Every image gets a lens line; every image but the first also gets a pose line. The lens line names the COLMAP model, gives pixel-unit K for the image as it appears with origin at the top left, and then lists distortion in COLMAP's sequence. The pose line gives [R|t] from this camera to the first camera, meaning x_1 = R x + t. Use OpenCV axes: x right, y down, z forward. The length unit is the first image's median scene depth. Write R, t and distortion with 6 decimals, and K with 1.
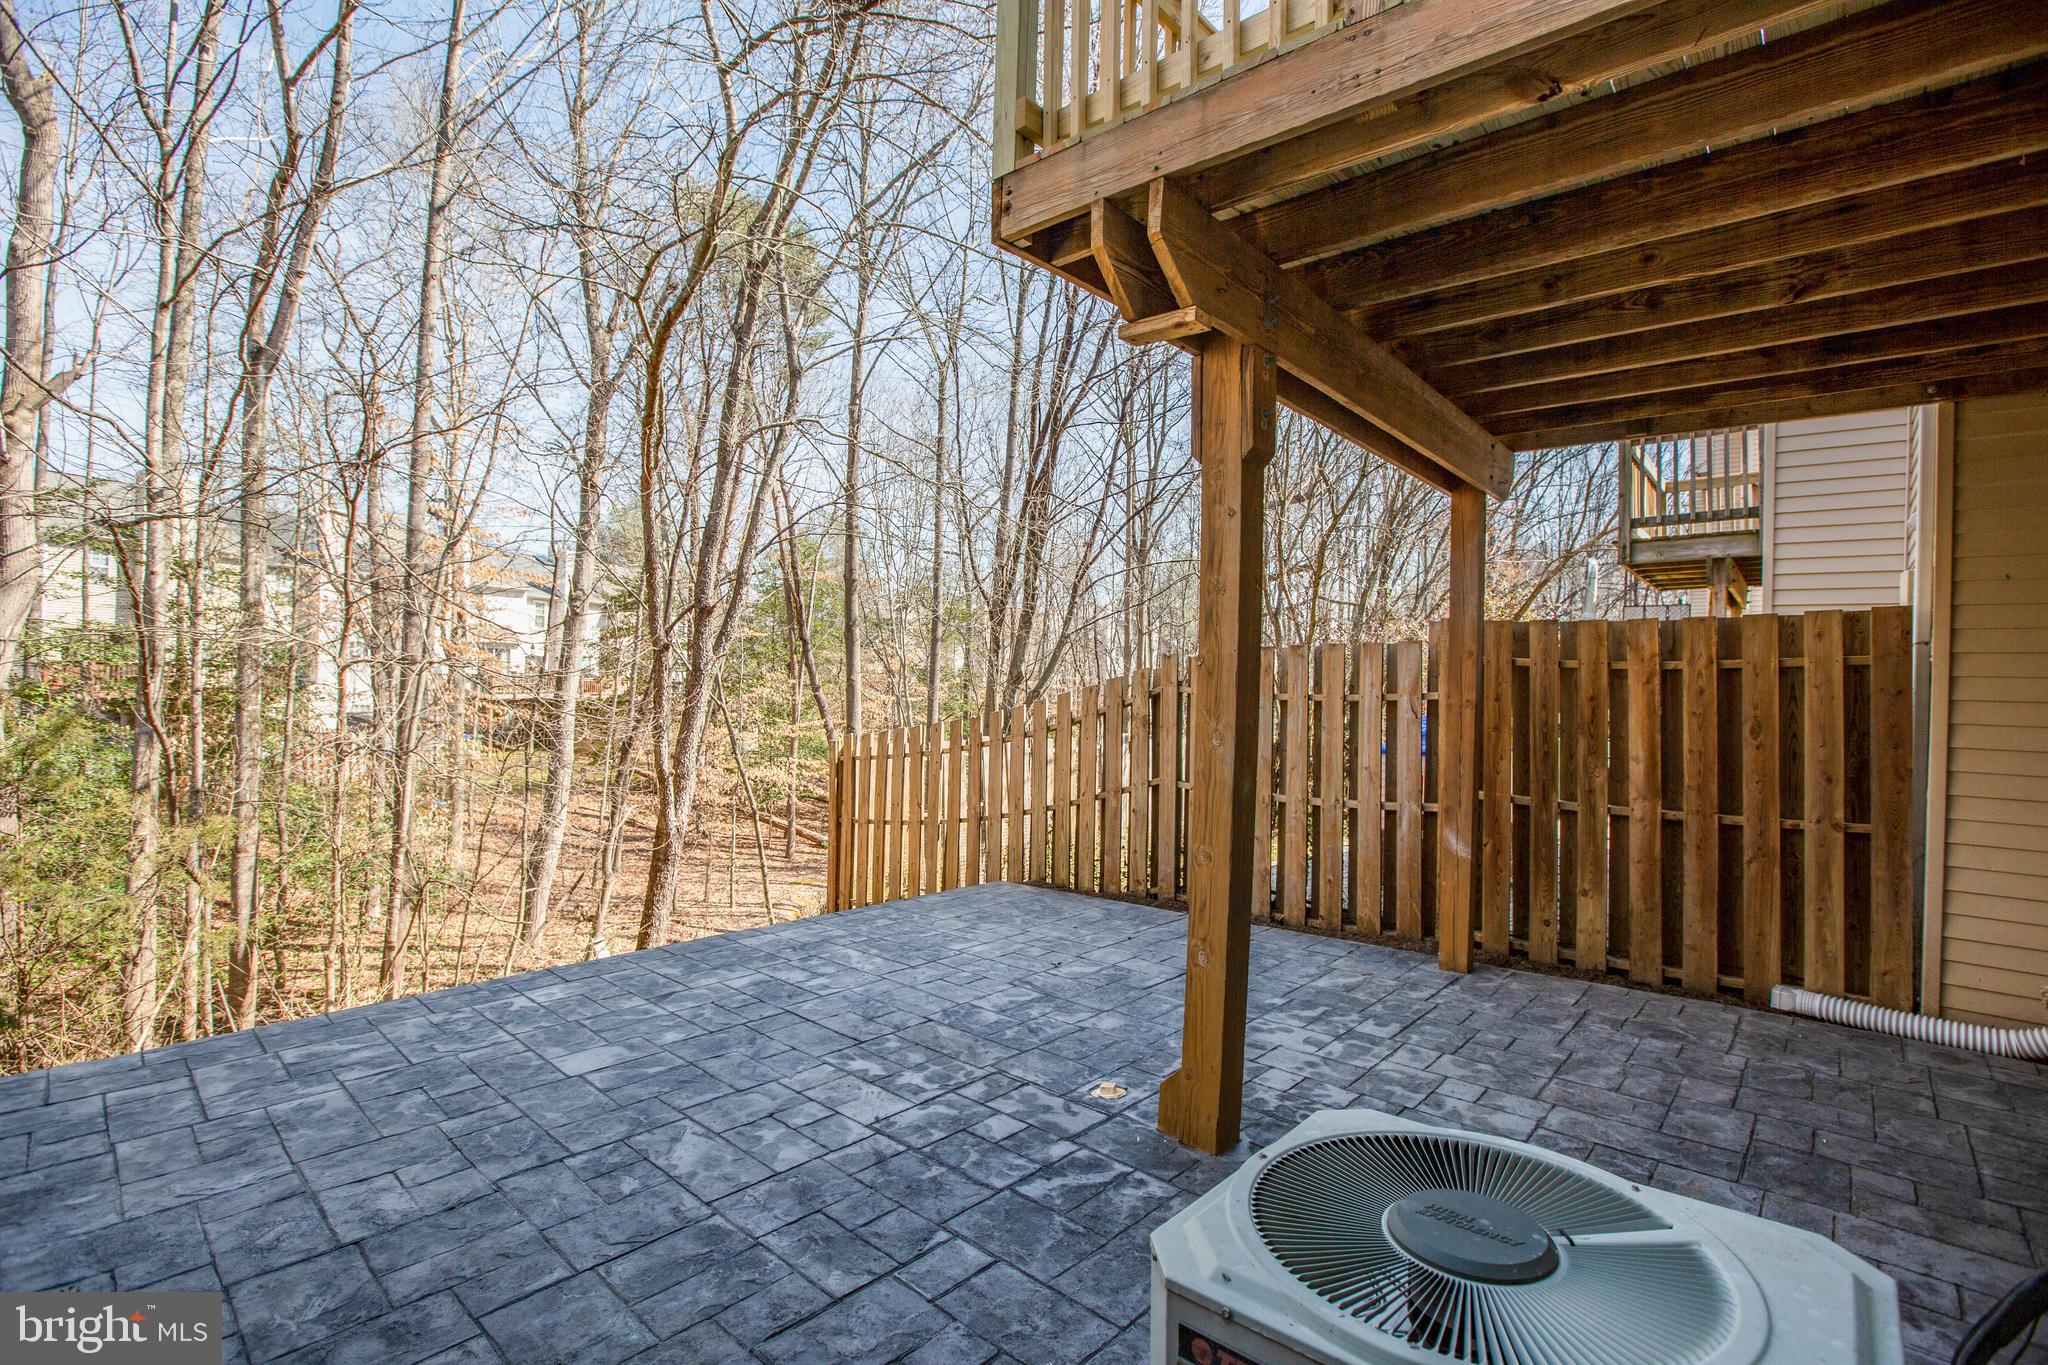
lens RADIAL K [[934.8, 0, 1021.2], [0, 934.8, 685.5], [0, 0, 1]] dist [-0.057633, 0.022902]
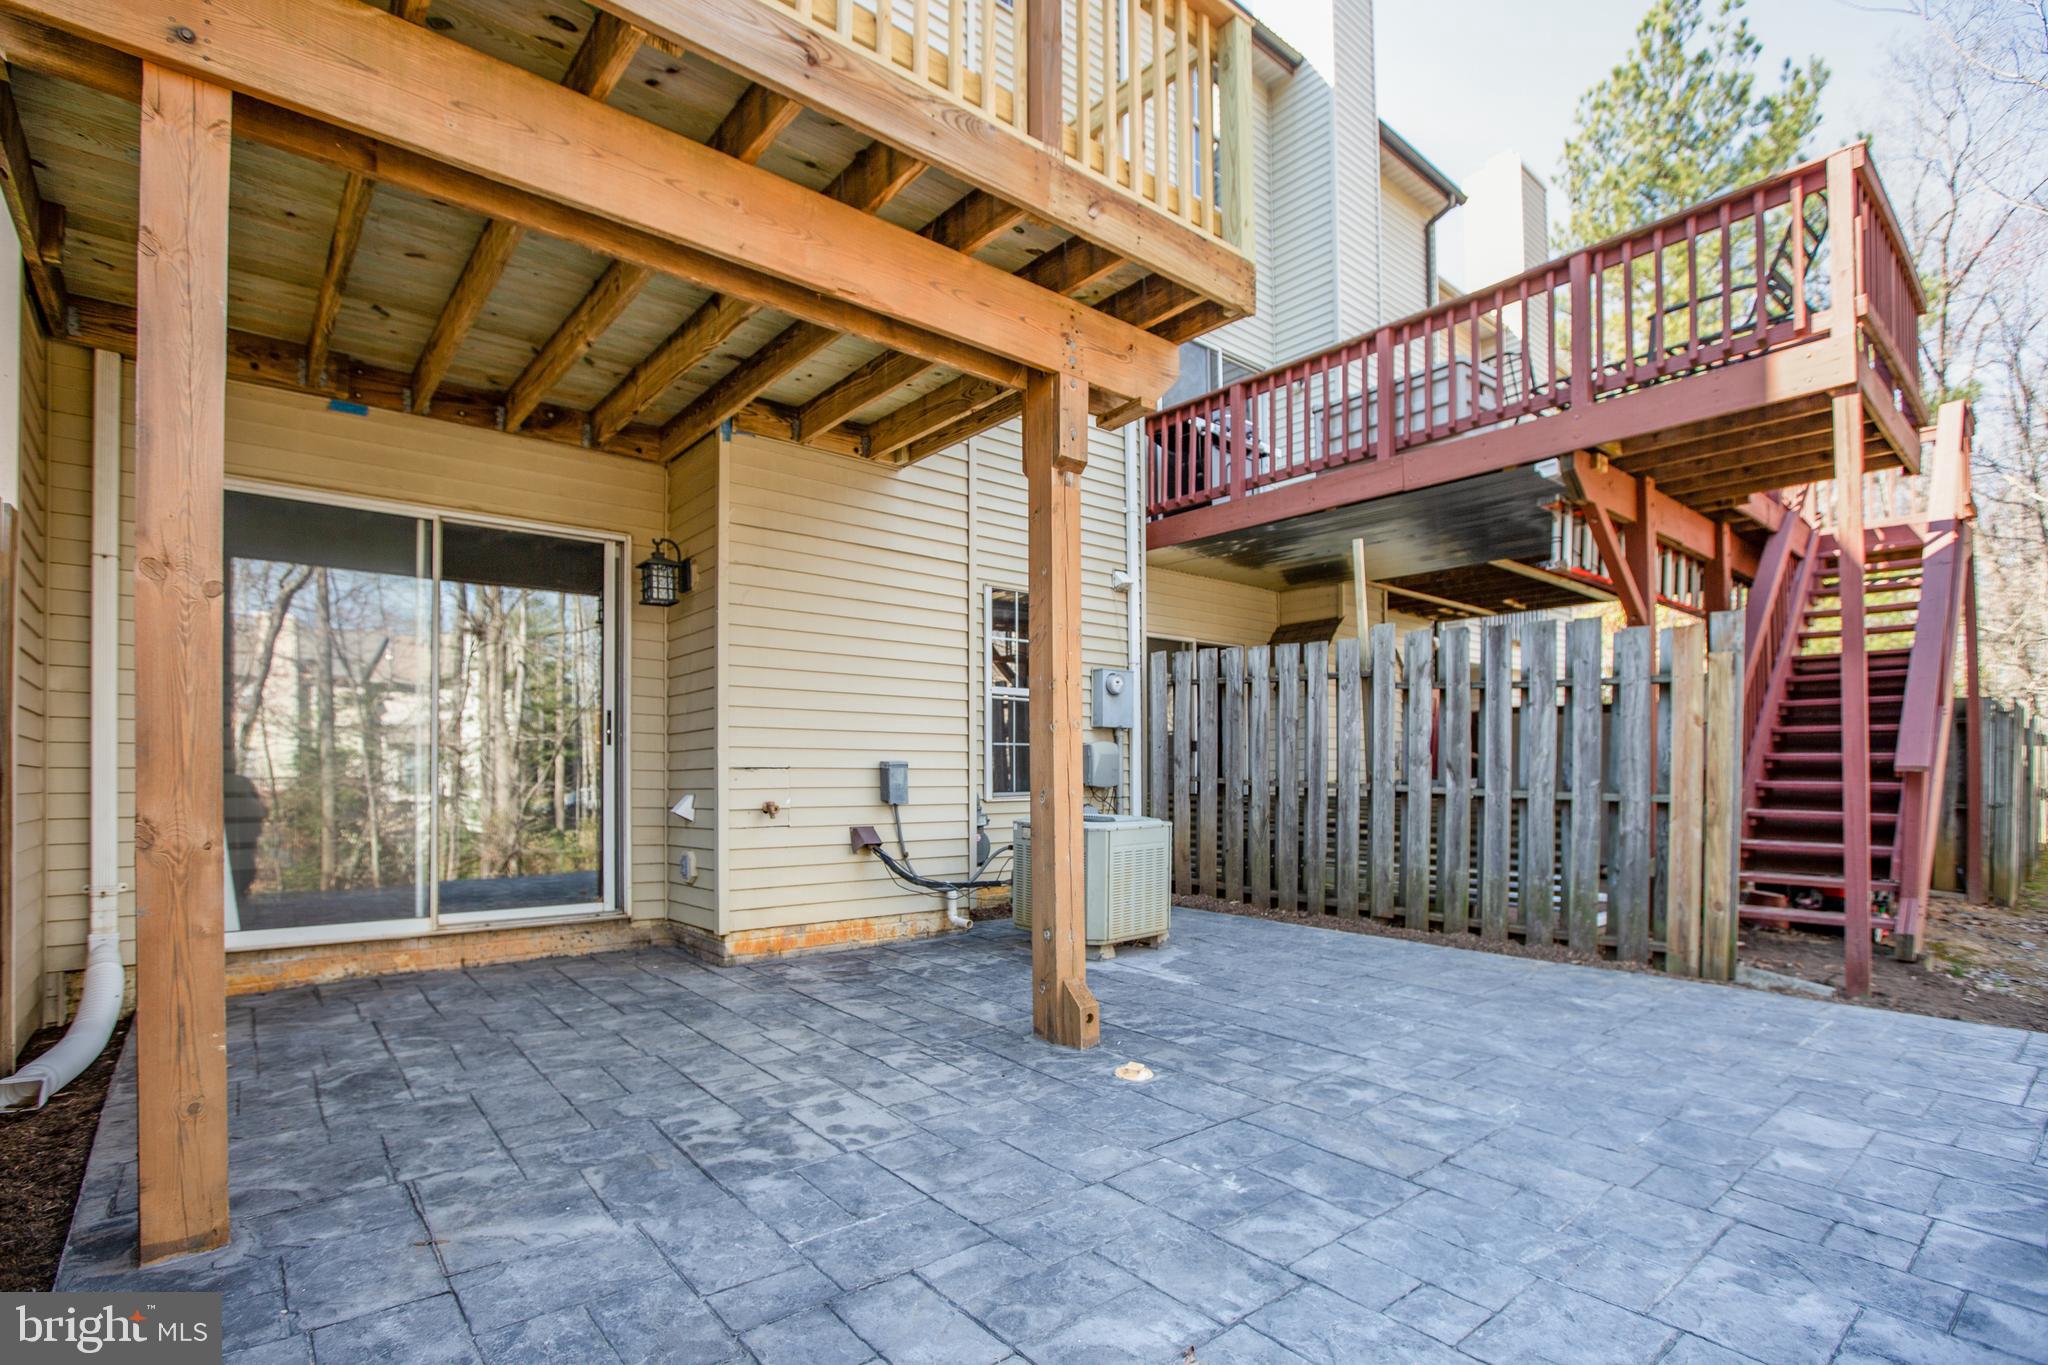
lens RADIAL K [[941.7, 0, 978.2], [0, 941.7, 771.1], [0, 0, 1]] dist [-0.063790, 0.052525]
pose [[-0.982810, -0.021870, 0.183321, 0.072572], [-0.021838, 0.999759, 0.002198, 0.115864], [-0.183325, -0.001843, -0.983051, 1.722062]]
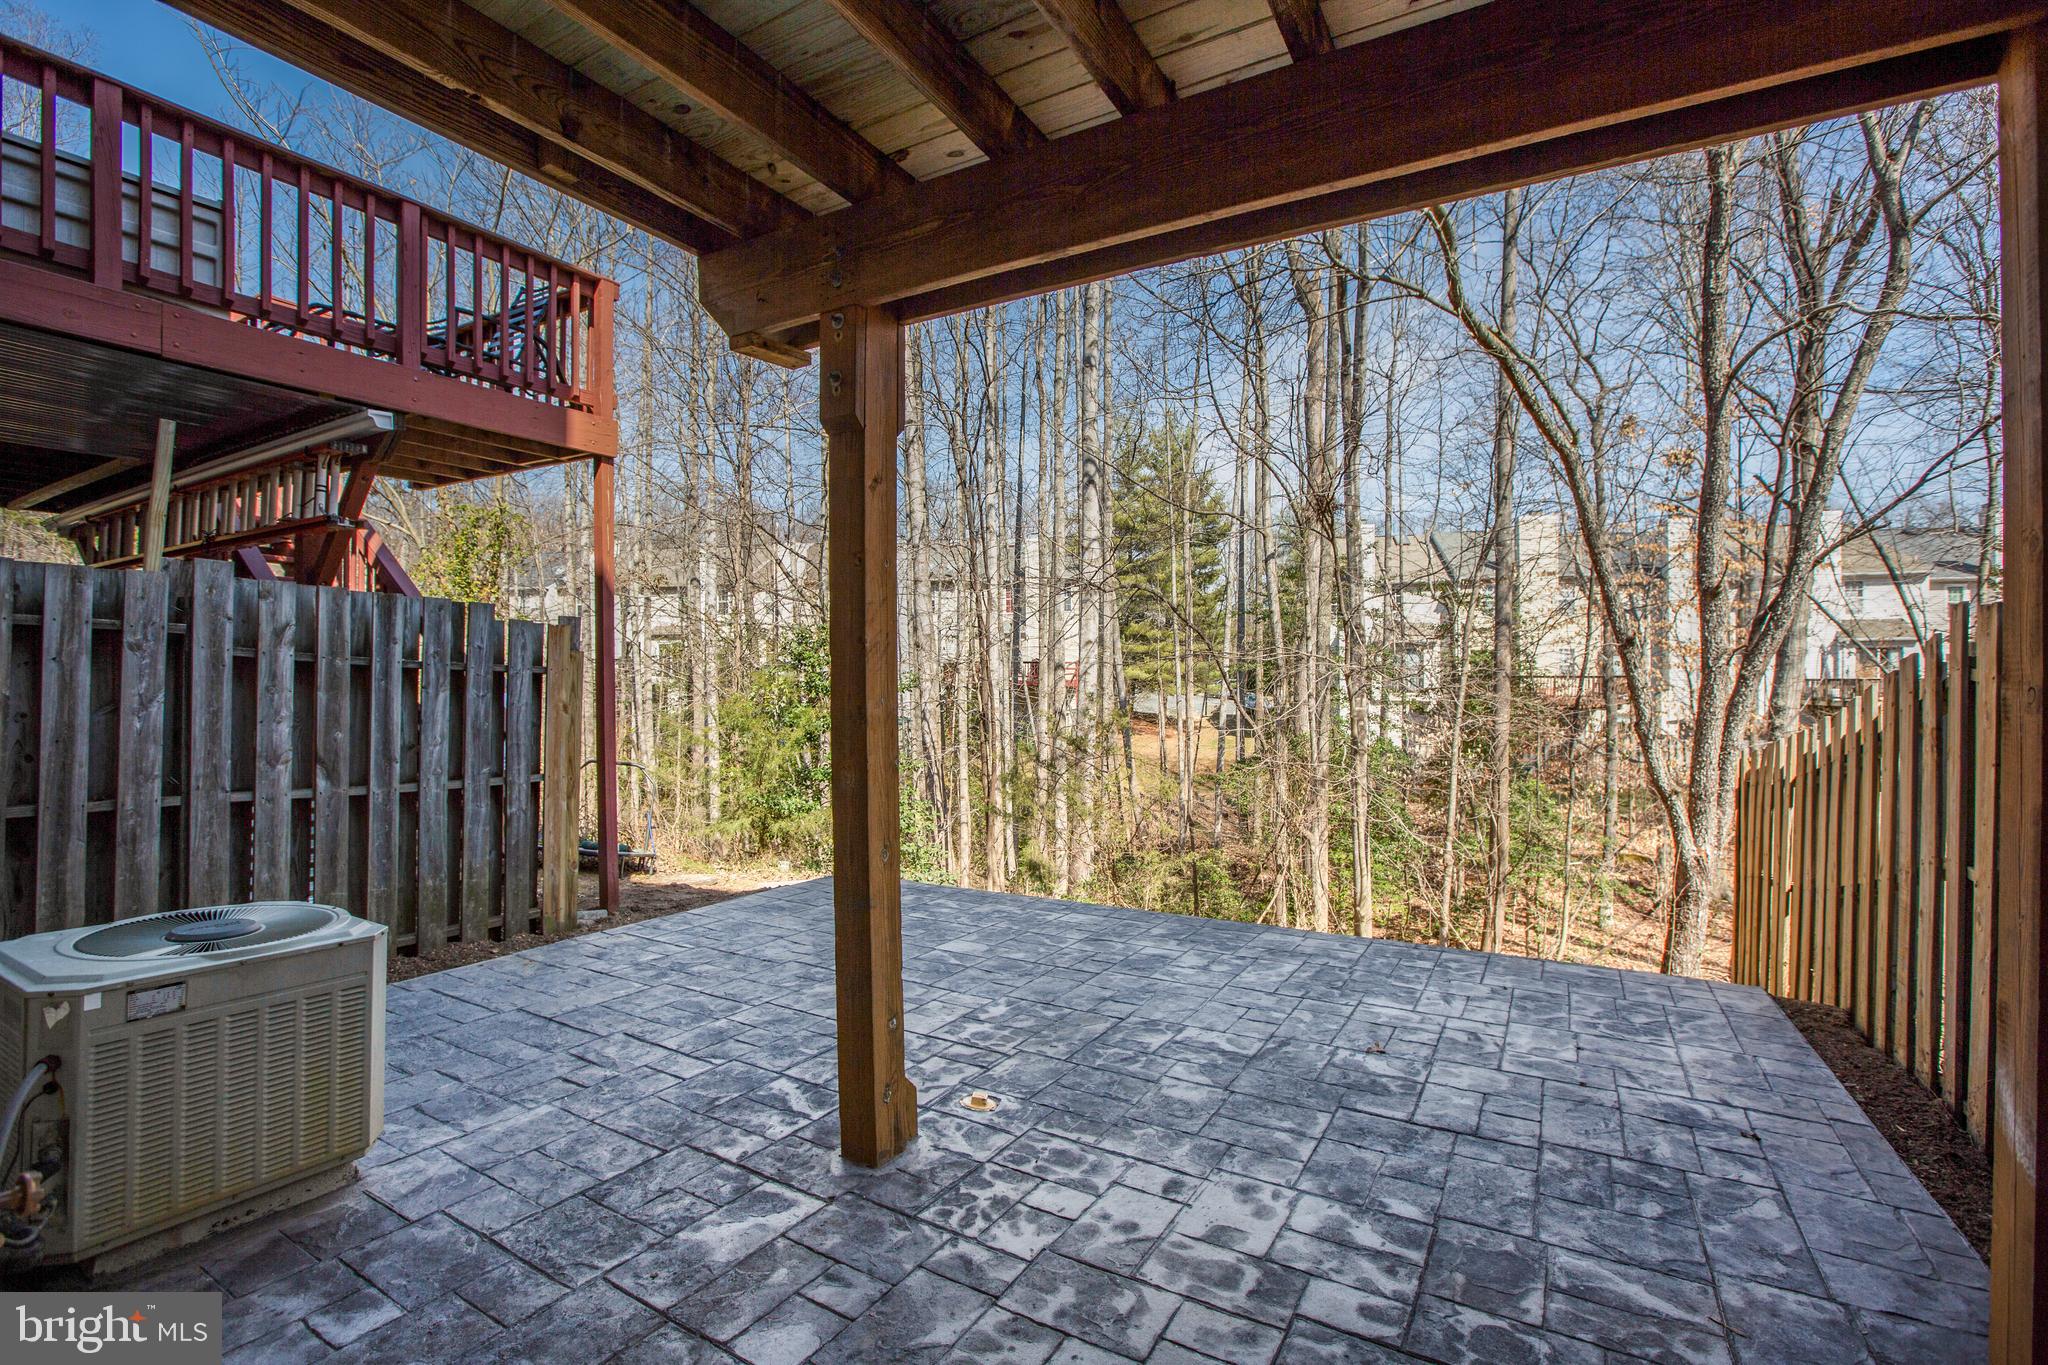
lens RADIAL K [[948.5, 0, 1037.3], [0, 948.5, 681.2], [0, 0, 1]] dist [-0.054652, 0.019500]
pose [[0.196834, -0.024145, -0.980140, 0.924304], [0.008804, 0.999700, -0.022859, 0.027420], [0.980397, -0.004130, 0.196987, 0.761817]]
